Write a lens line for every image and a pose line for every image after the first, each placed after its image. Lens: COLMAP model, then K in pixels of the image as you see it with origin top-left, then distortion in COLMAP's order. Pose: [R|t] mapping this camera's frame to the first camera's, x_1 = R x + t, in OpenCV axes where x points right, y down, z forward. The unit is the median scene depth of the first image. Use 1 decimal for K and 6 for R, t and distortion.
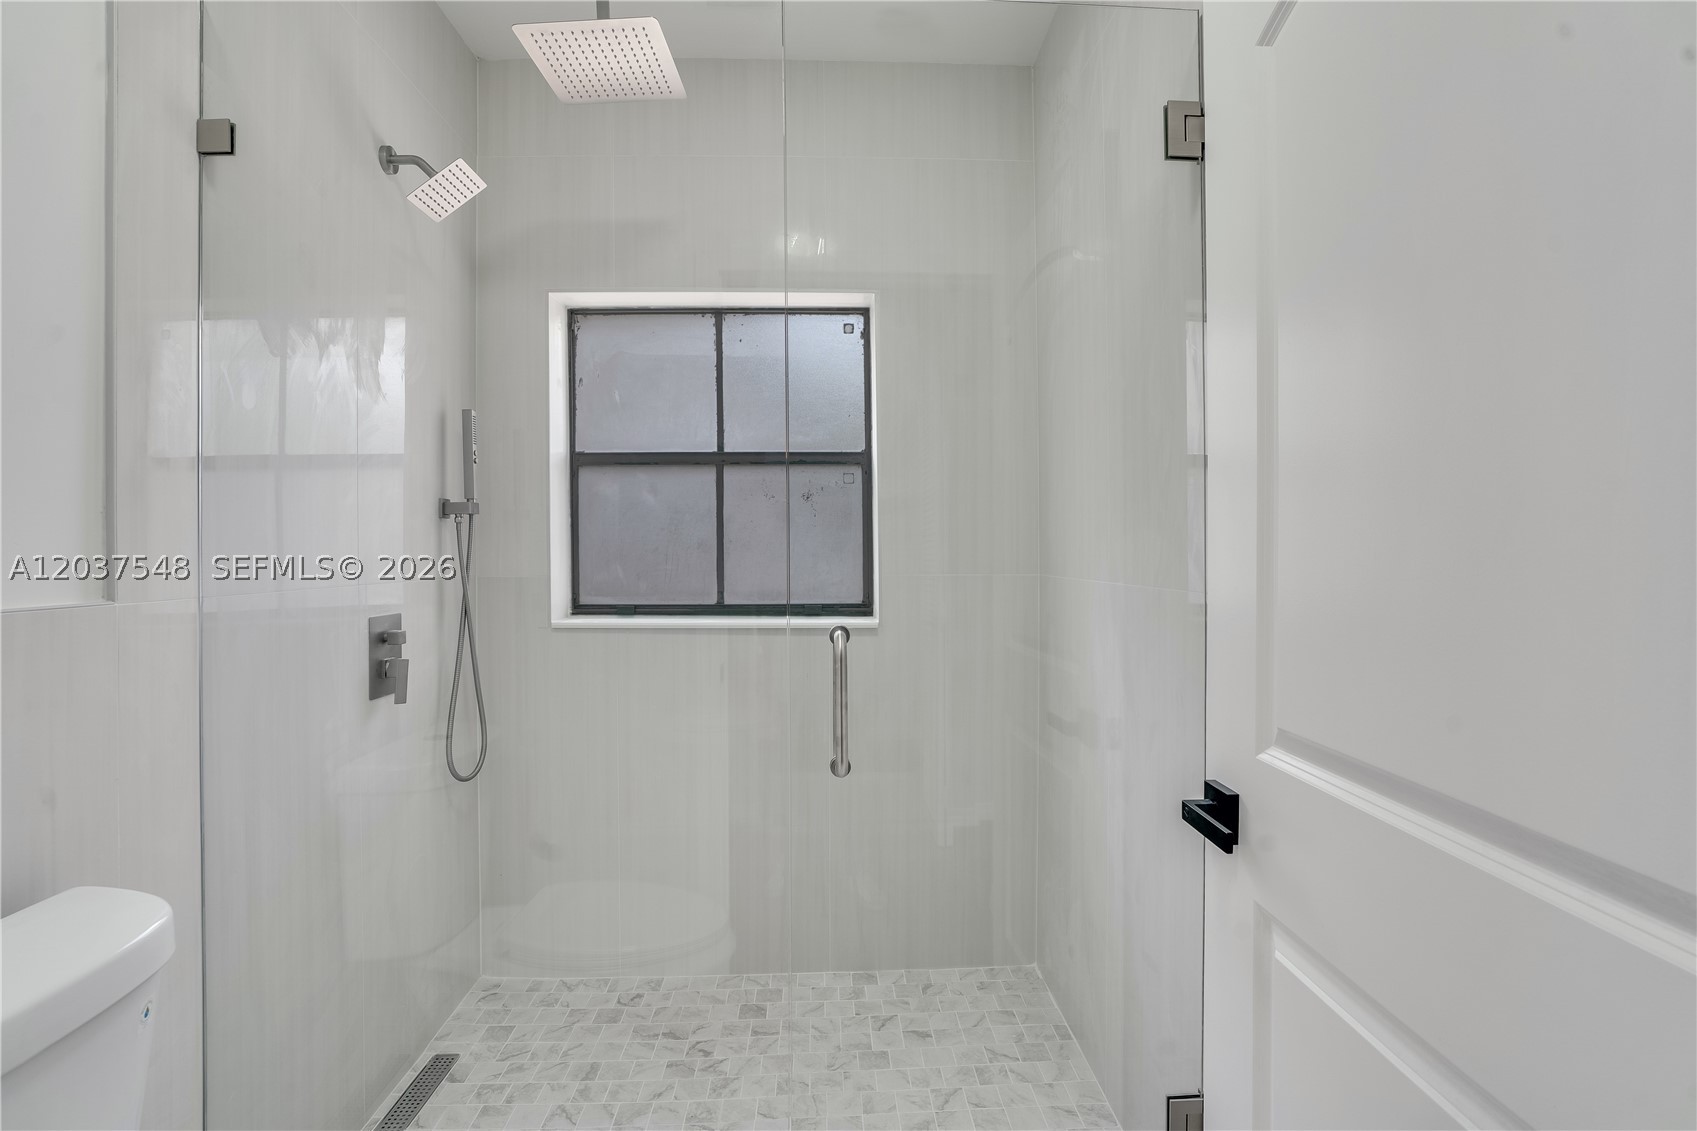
lens RADIAL K [[820.5, 0, 854.3], [0, 820.5, 546.3], [0, 0, 1]] dist [-0.039460, 0.001077]
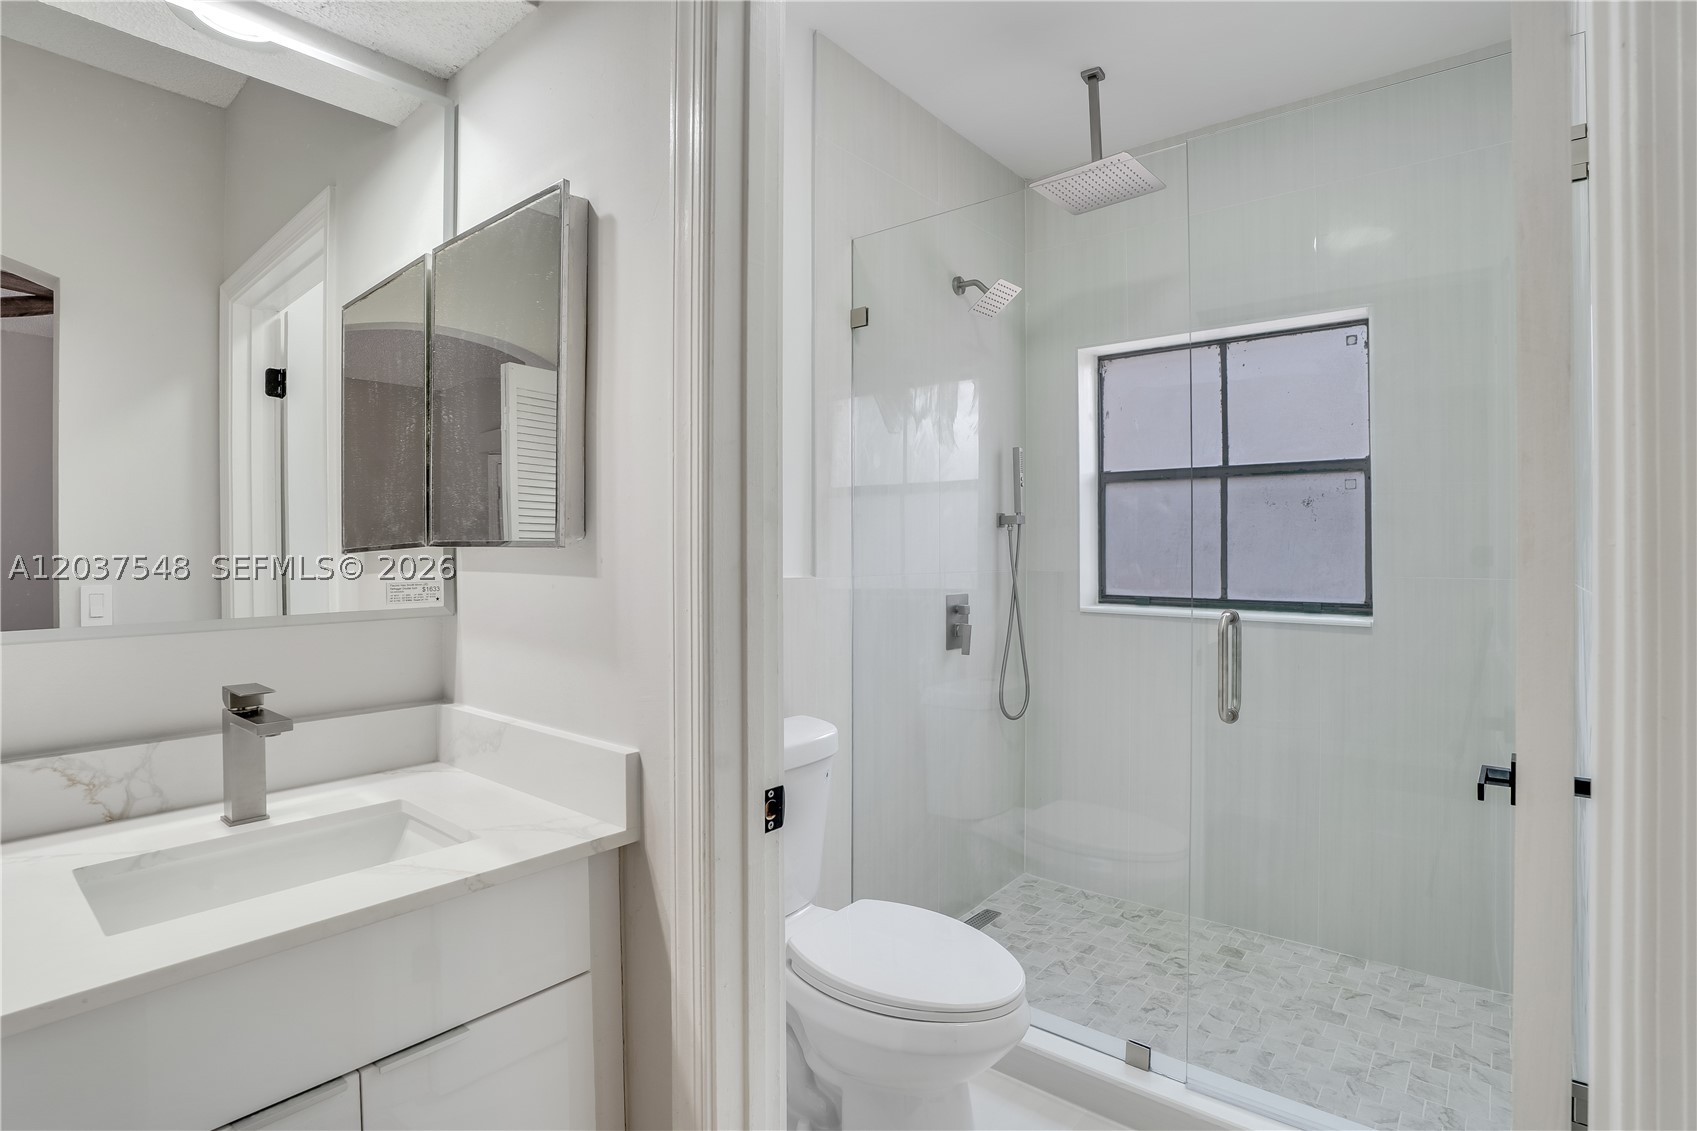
lens RADIAL K [[828.4, 0, 851.6], [0, 828.4, 561.7], [0, 0, 1]] dist [-0.063612, 0.020068]
pose [[0.758117, 0.016591, -0.651907, 0.199617], [-0.006046, 0.999812, 0.018415, 0.000806], [0.652091, -0.010020, 0.758075, -0.212729]]
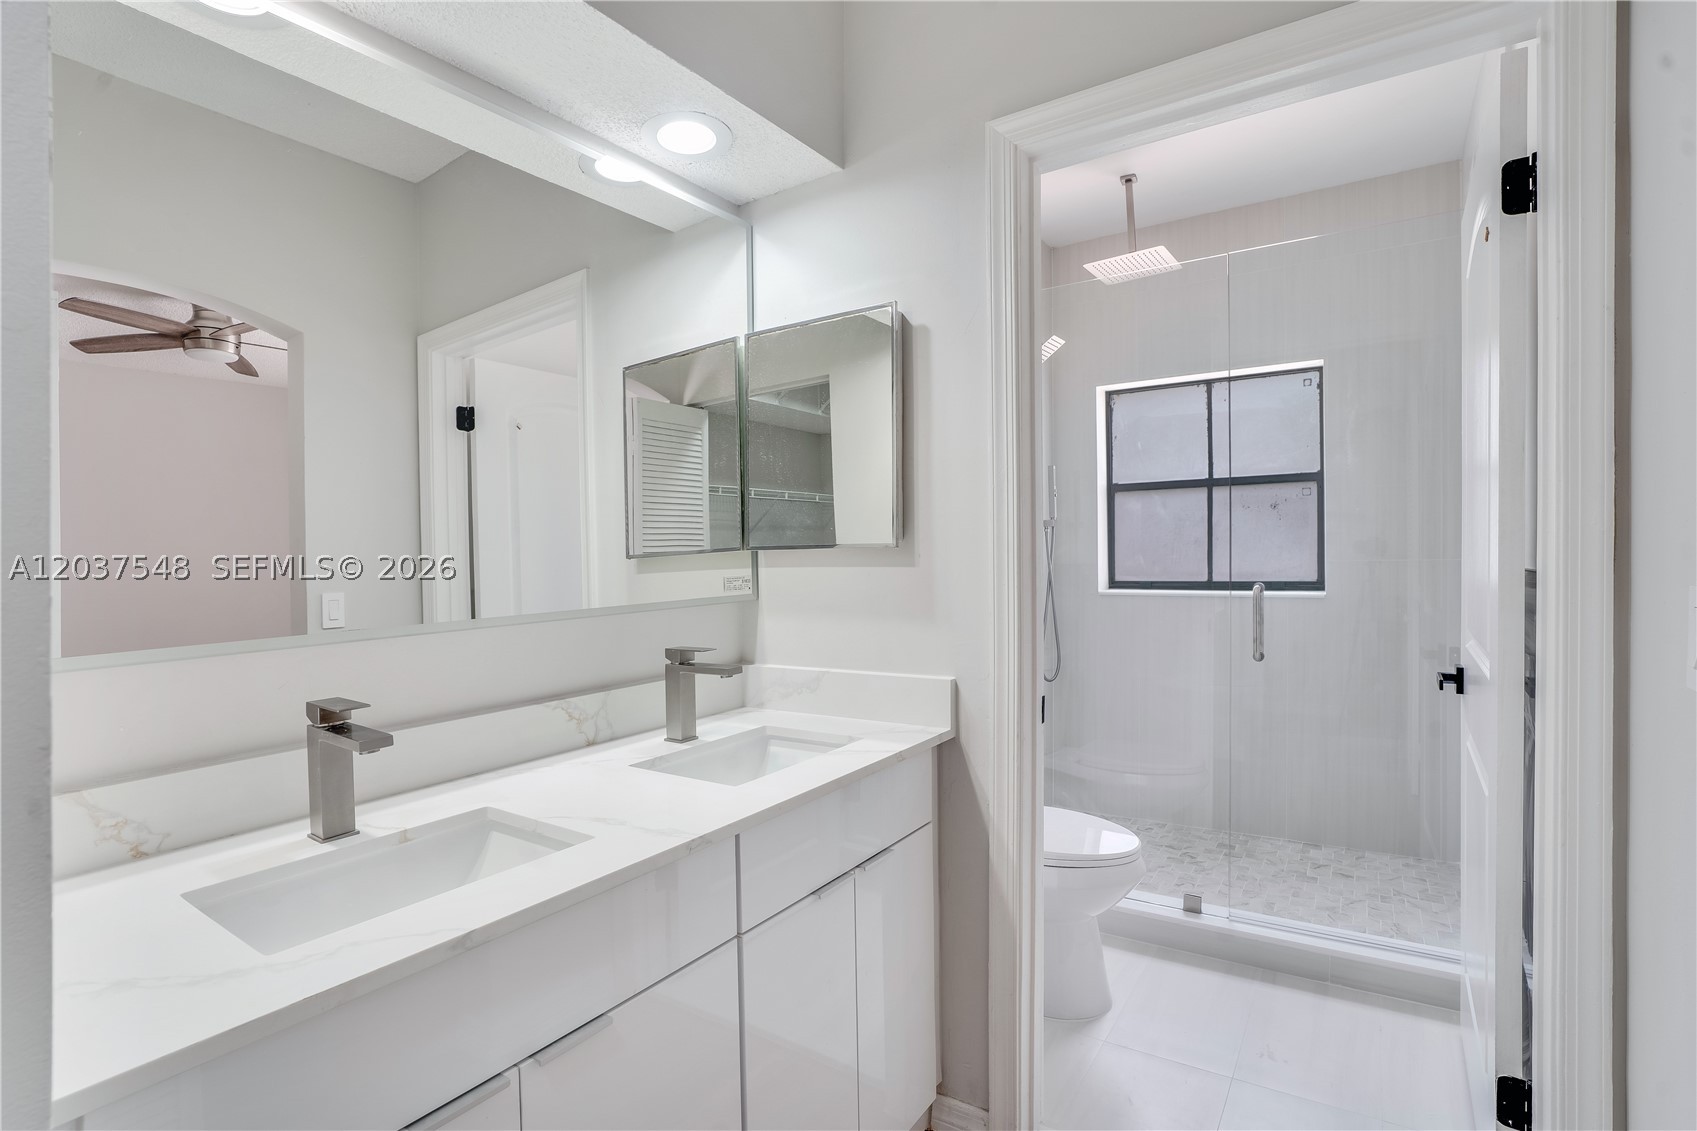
lens RADIAL K [[776.3, 0, 884.4], [0, 776.3, 591.9], [0, 0, 1]] dist [-0.042000, 0.000637]
pose [[0.828978, 0.016419, -0.559040, 0.137334], [0.017061, 0.998361, 0.054621, 0.004094], [0.559021, -0.054817, 0.827339, -0.518494]]
